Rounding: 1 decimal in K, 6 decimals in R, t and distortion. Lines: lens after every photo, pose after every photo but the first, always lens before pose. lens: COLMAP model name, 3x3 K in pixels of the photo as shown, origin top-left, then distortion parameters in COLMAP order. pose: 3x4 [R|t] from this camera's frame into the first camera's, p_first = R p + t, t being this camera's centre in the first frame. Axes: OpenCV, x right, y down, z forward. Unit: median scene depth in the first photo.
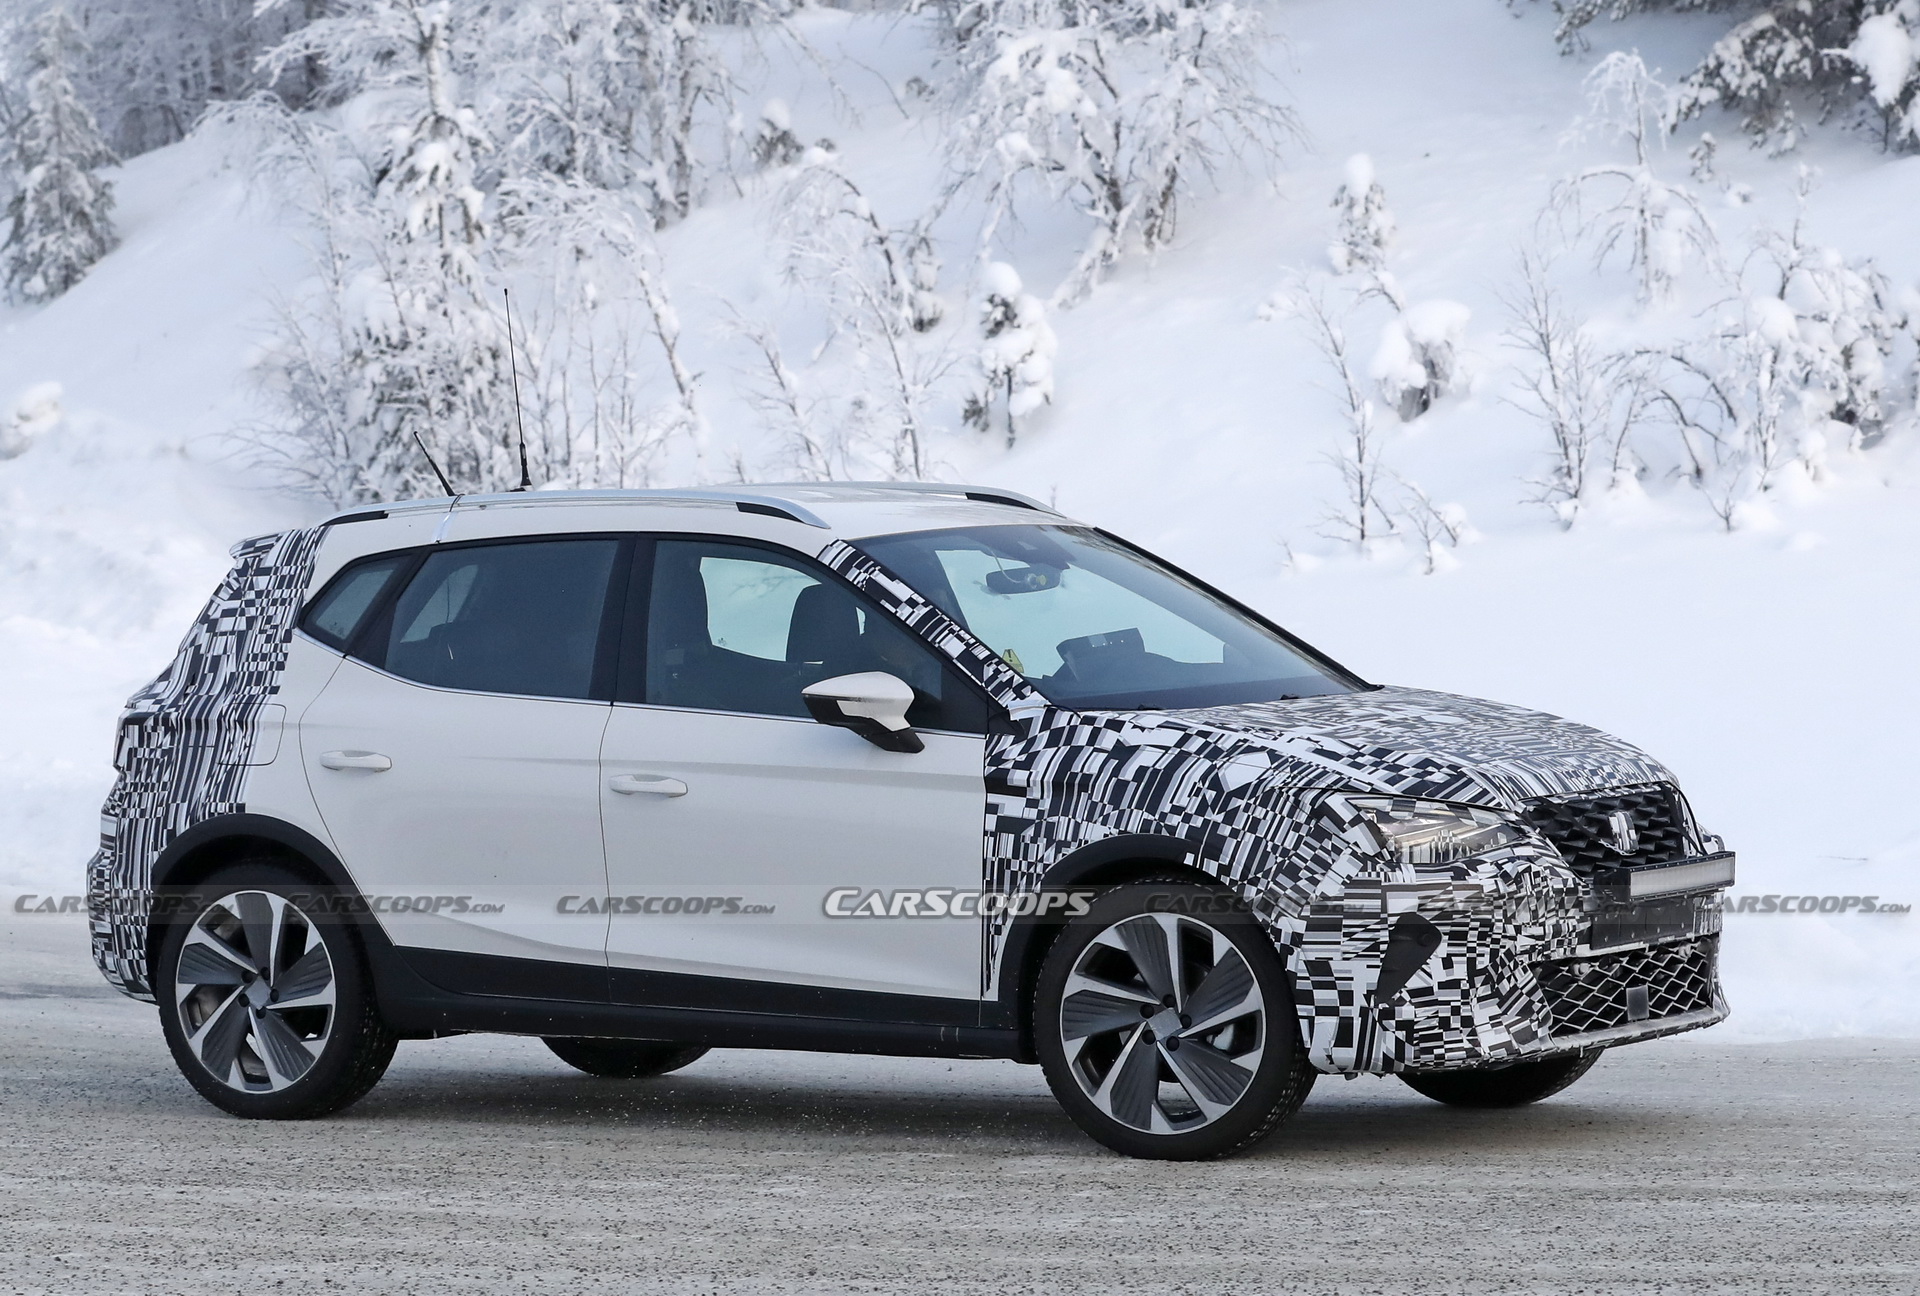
lens RADIAL K [[6930.3, 0, 960.0], [0, 6930.3, 648.0], [0, 0, 1]] dist [-0.176474, -4.822452]
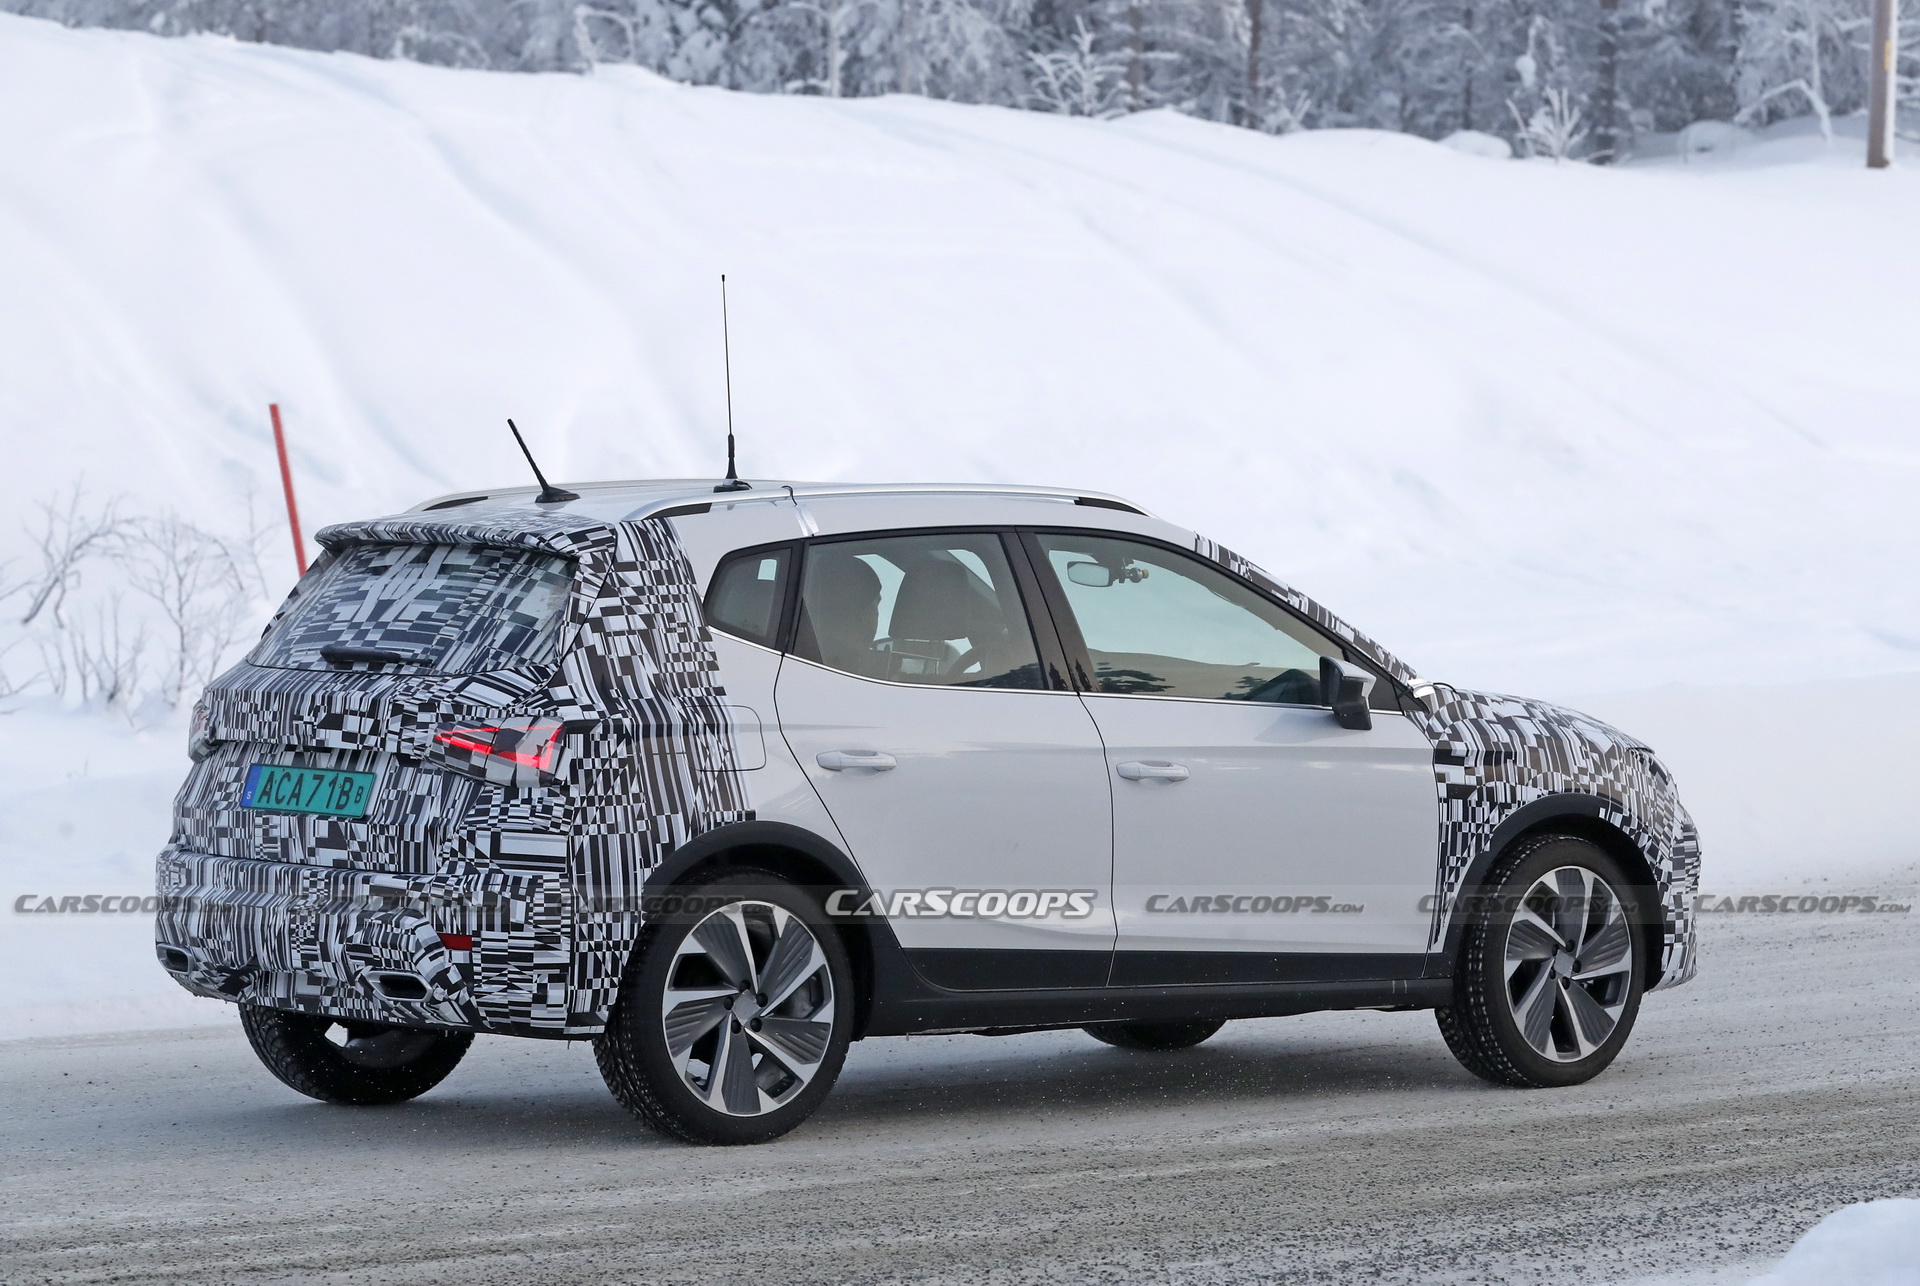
lens RADIAL K [[7049.3, 0, 958.5], [0, 7049.3, 599.8], [0, 0, 1]] dist [0.089969, 1.103193]
pose [[0.321148, -0.003813, 0.947021, -1.100576], [0.017774, 0.999840, -0.002002, -0.004304], [-0.946862, 0.017476, 0.321164, 0.723302]]
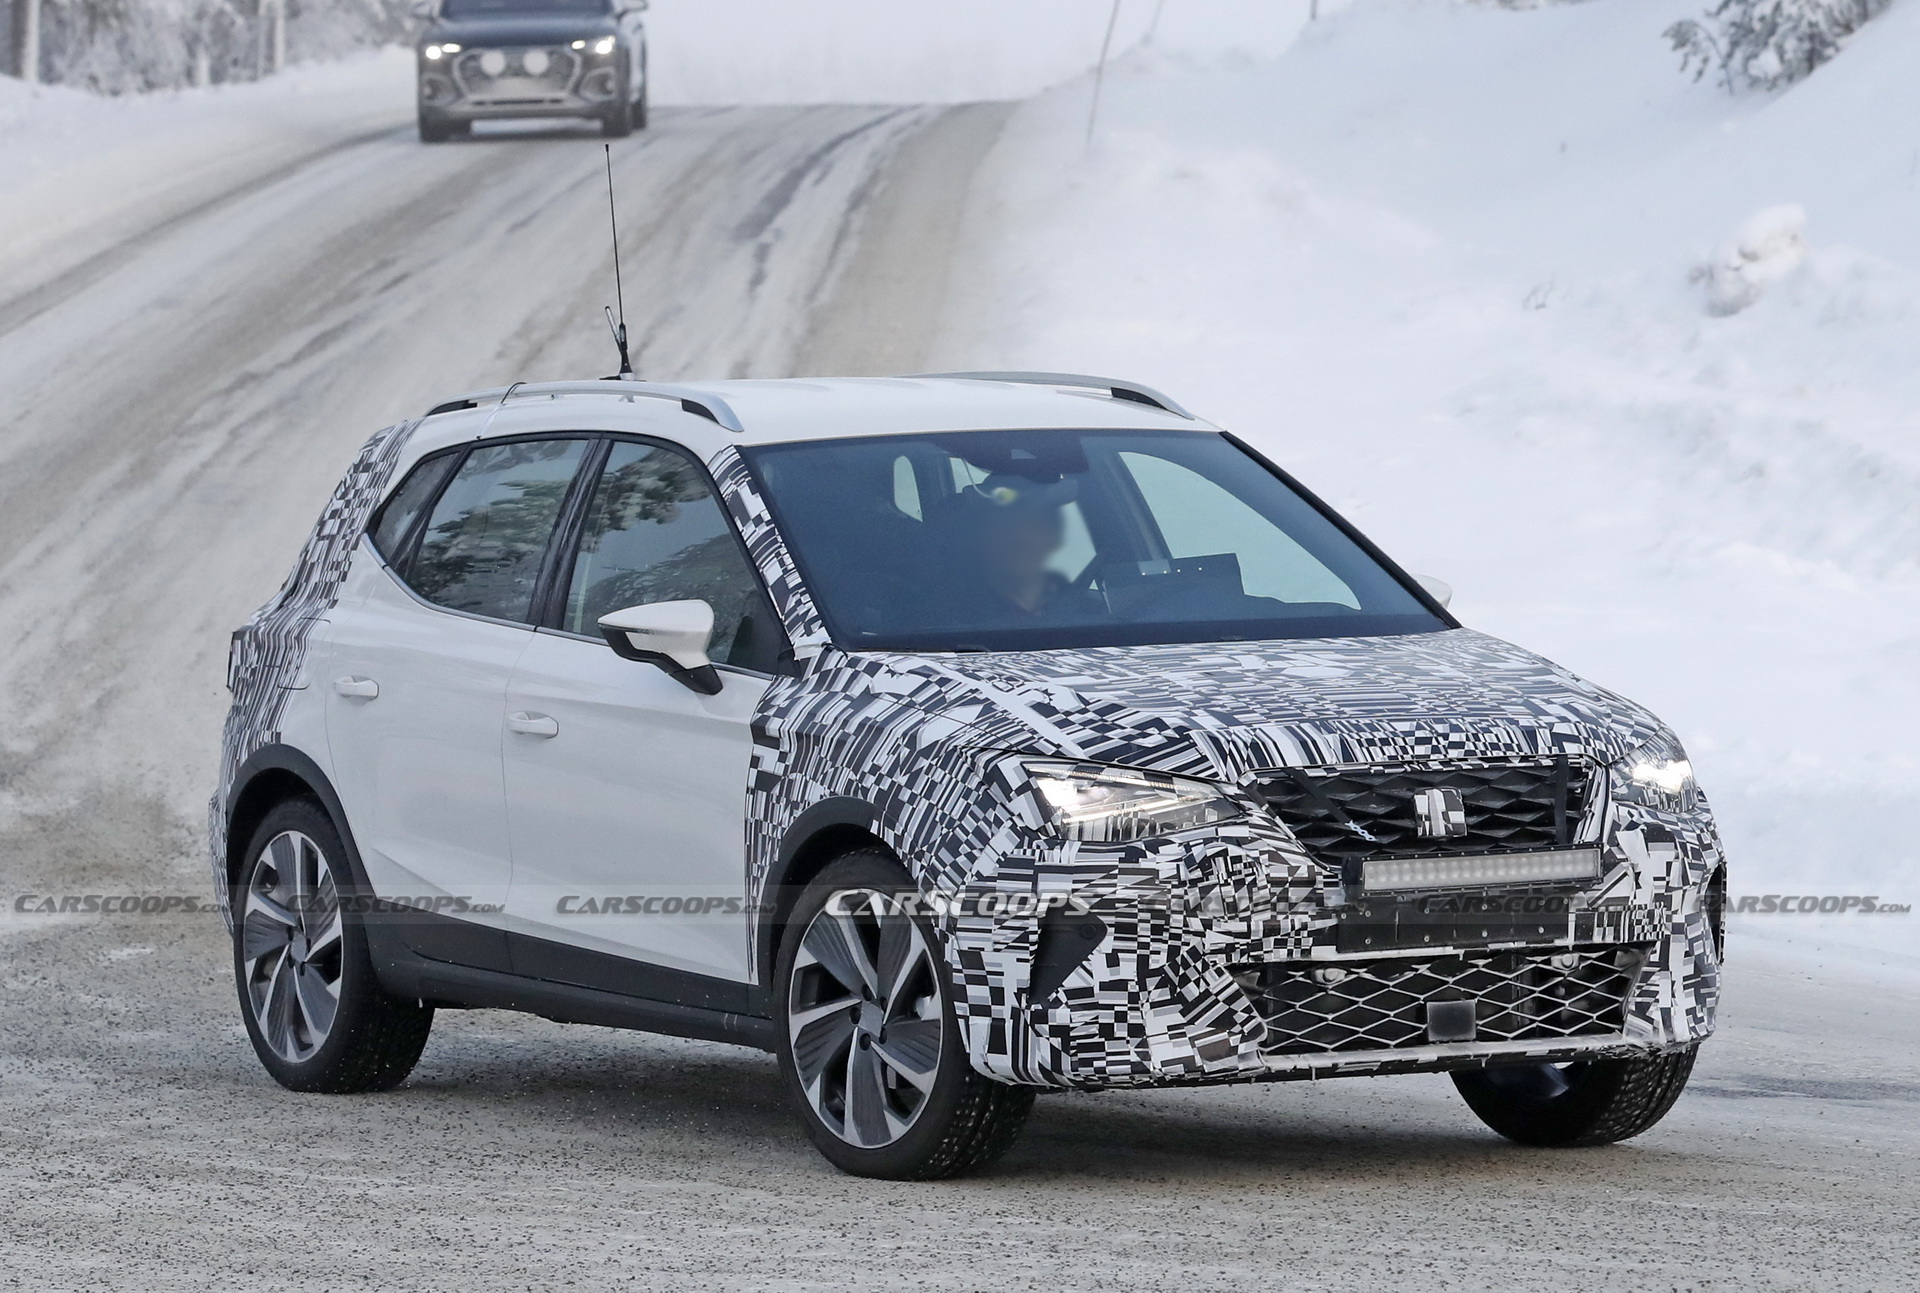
lens RADIAL K [[9902.7, 0, 960.0], [0, 9902.7, 646.5], [0, 0, 1]] dist [0.183508, 3.987154]
pose [[0.880535, 0.024714, -0.473337, 0.619964], [-0.017147, 0.999647, 0.020297, -0.016877], [0.473672, -0.009756, 0.880647, -0.074116]]
